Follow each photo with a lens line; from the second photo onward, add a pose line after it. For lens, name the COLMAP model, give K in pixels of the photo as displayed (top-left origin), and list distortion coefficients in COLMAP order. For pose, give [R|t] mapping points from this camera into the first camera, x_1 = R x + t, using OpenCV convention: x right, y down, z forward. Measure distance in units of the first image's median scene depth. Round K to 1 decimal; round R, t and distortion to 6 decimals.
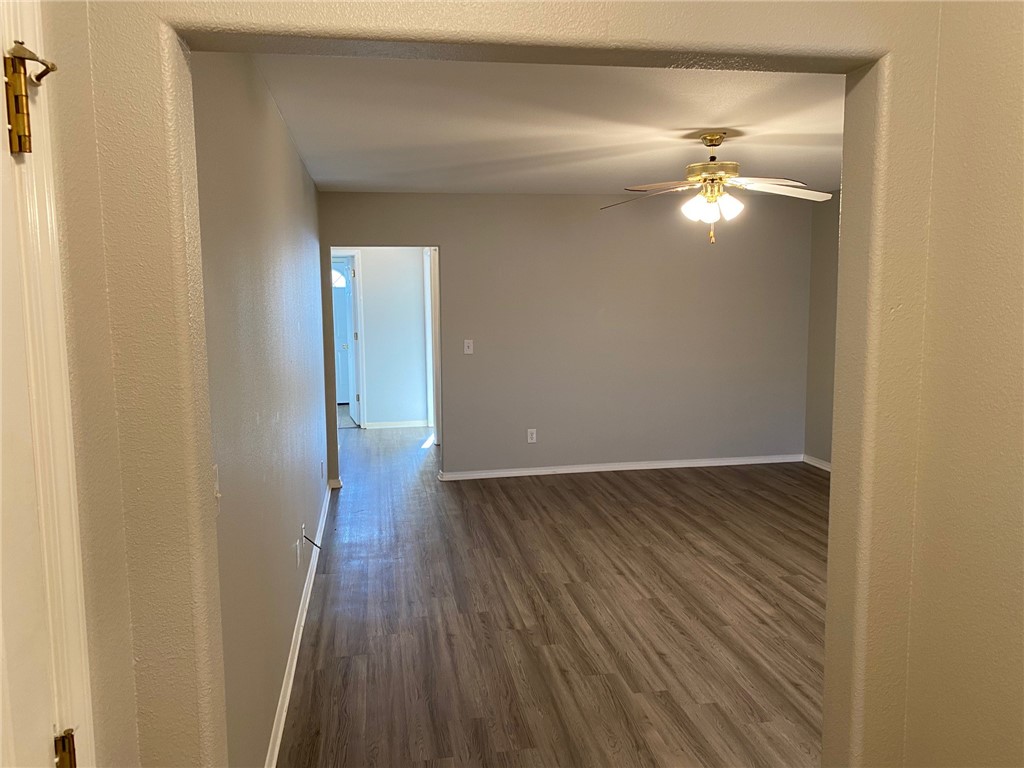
lens RADIAL K [[776.8, 0, 490.0], [0, 776.8, 384.6], [0, 0, 1]] dist [0.044677, -0.062822]
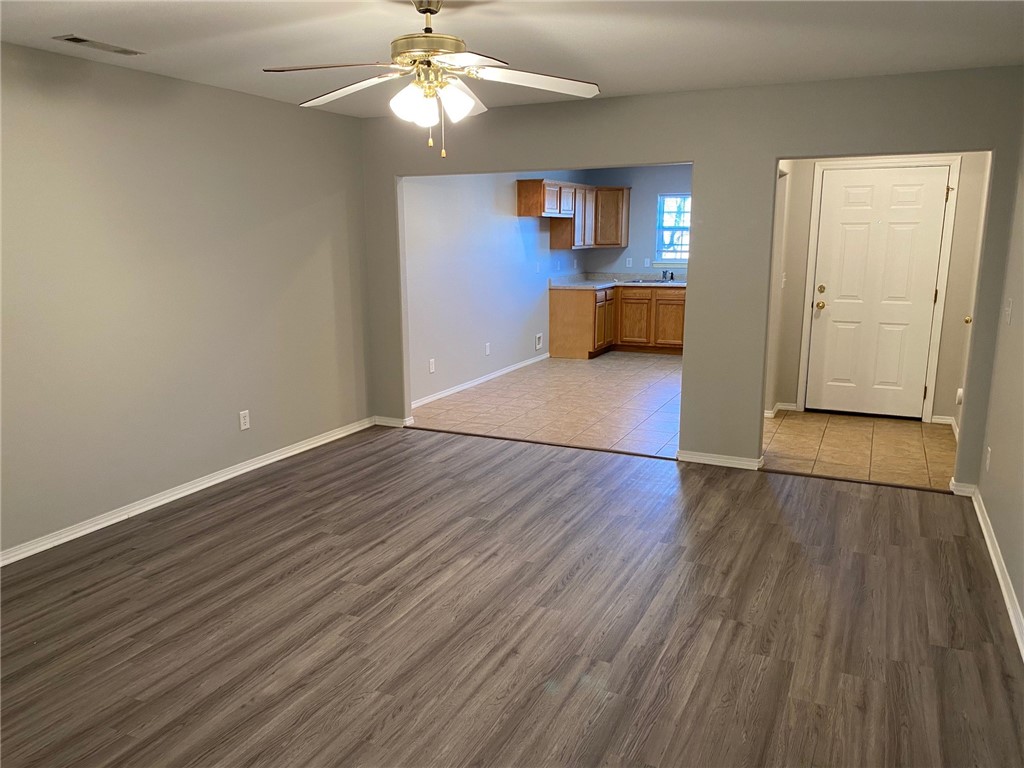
lens RADIAL K [[776.8, 0, 507.5], [0, 776.8, 384.1], [0, 0, 1]] dist [0.044677, -0.062822]
pose [[-0.825597, -0.094897, 0.556223, -0.189889], [0.081611, 0.955309, 0.284120, -0.178006], [-0.558327, 0.279962, -0.780956, 1.556663]]
